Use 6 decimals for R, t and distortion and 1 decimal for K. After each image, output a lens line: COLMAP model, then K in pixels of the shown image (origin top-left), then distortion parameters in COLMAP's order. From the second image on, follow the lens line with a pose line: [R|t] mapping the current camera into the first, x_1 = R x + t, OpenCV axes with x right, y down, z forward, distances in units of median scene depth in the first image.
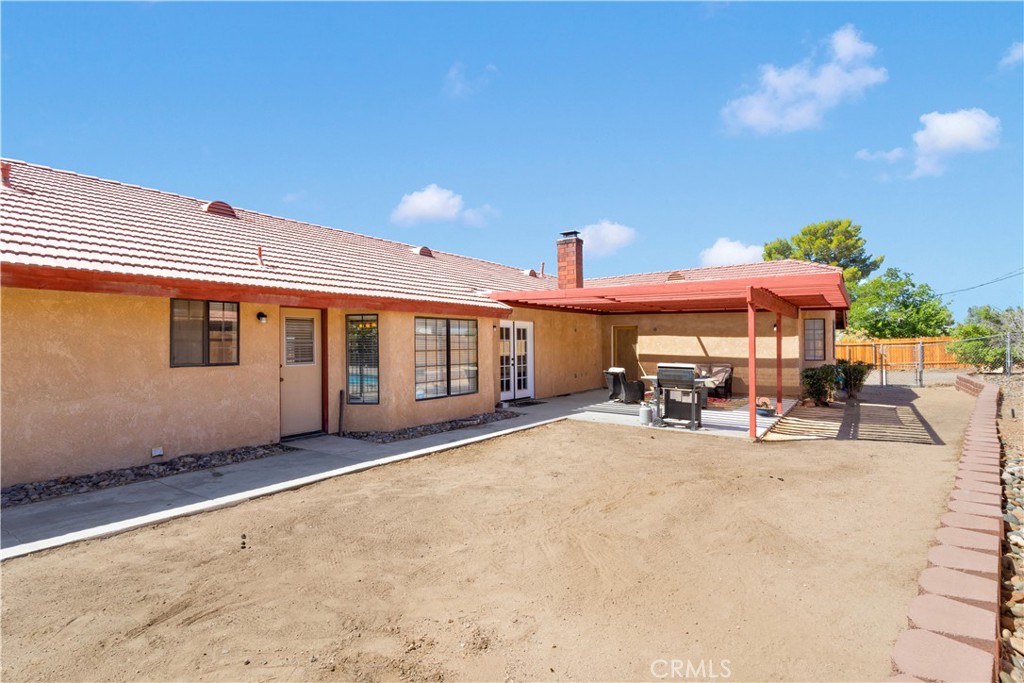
lens RADIAL K [[501.7, 0, 512.0], [0, 501.7, 341.5], [0, 0, 1]] dist [0.001772, 0.000496]
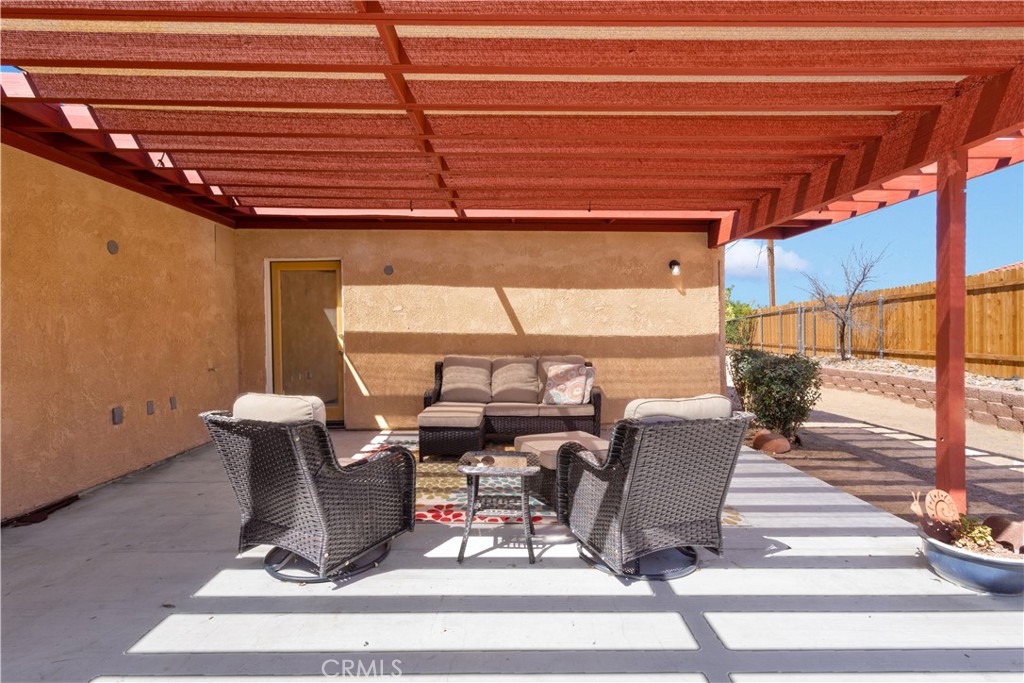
lens RADIAL K [[501.7, 0, 512.0], [0, 501.7, 341.5], [0, 0, 1]] dist [0.001772, 0.000496]
pose [[0.809194, -0.016710, 0.587304, 0.141841], [0.005248, 0.999761, 0.021214, 0.023525], [-0.587518, -0.014084, 0.809088, 0.659231]]
